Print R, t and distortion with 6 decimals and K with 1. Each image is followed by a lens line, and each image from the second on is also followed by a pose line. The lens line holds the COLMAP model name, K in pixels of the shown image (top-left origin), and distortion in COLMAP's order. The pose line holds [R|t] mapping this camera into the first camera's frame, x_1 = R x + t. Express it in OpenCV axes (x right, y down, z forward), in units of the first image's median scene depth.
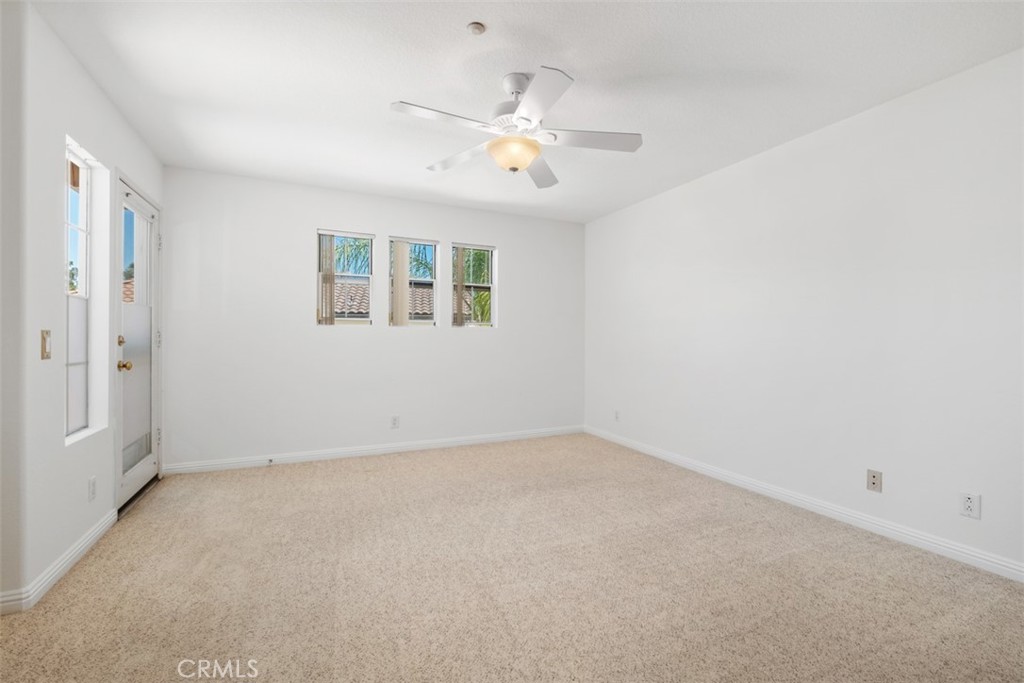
lens RADIAL K [[437.7, 0, 512.0], [0, 437.7, 341.5], [0, 0, 1]] dist [0.001409, -0.005781]
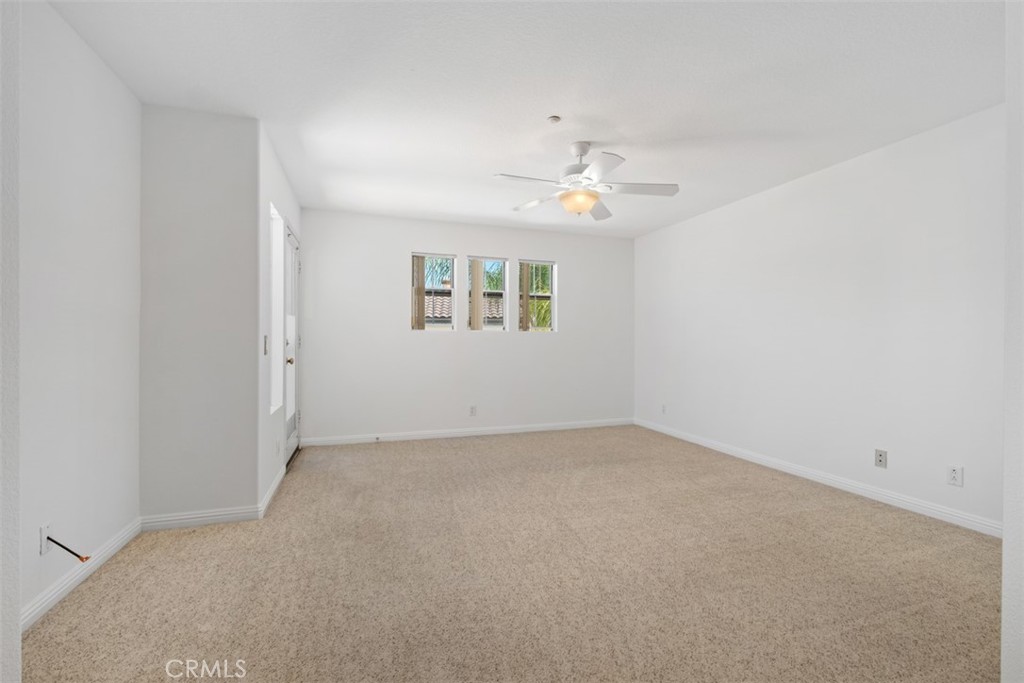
lens RADIAL K [[437.7, 0, 512.0], [0, 437.7, 341.5], [0, 0, 1]] dist [0.001409, -0.005781]
pose [[0.994039, -0.001260, -0.109019, -0.048530], [0.000669, 0.999985, -0.005457, 0.002533], [0.109024, 0.005351, 0.994025, -0.305622]]
